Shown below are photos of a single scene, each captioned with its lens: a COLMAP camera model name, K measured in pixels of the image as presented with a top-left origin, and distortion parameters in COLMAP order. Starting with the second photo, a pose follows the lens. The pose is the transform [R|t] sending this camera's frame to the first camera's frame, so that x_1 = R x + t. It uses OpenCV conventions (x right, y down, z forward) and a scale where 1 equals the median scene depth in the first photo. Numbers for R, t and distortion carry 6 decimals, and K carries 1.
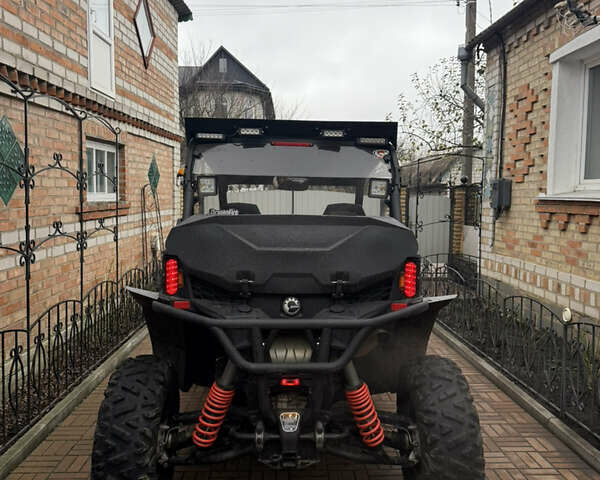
lens RADIAL K [[559.6, 0, 300.0], [0, 559.6, 240.0], [0, 0, 1]] dist [0.109241, -0.203248]
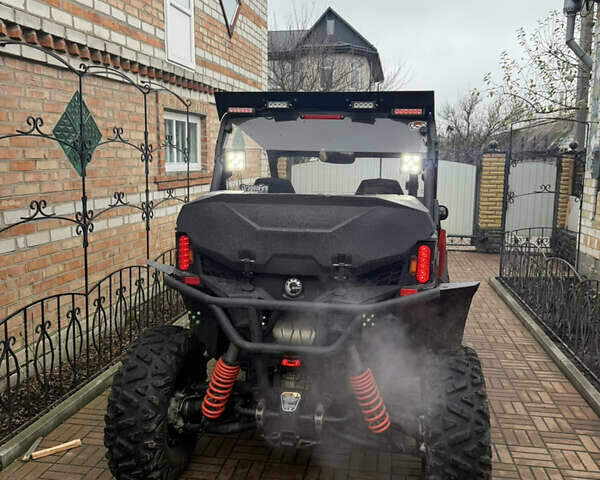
lens RADIAL K [[559.6, 0, 300.0], [0, 559.6, 240.0], [0, 0, 1]] dist [0.109241, -0.203248]
pose [[0.979543, 0.029035, -0.199131, 0.142743], [-0.016385, 0.997758, 0.064881, -0.021545], [0.200568, -0.060291, 0.977823, 0.033823]]
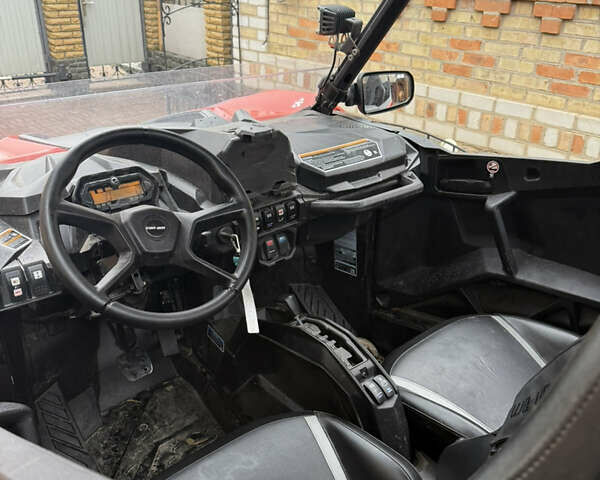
lens RADIAL K [[559.6, 0, 300.0], [0, 559.6, 240.0], [0, 0, 1]] dist [0.109241, -0.203248]
pose [[0.756712, -0.279143, 0.591156, -0.224748], [0.031151, 0.918625, 0.393900, -0.085511], [-0.653005, -0.279654, 0.703831, 0.970931]]
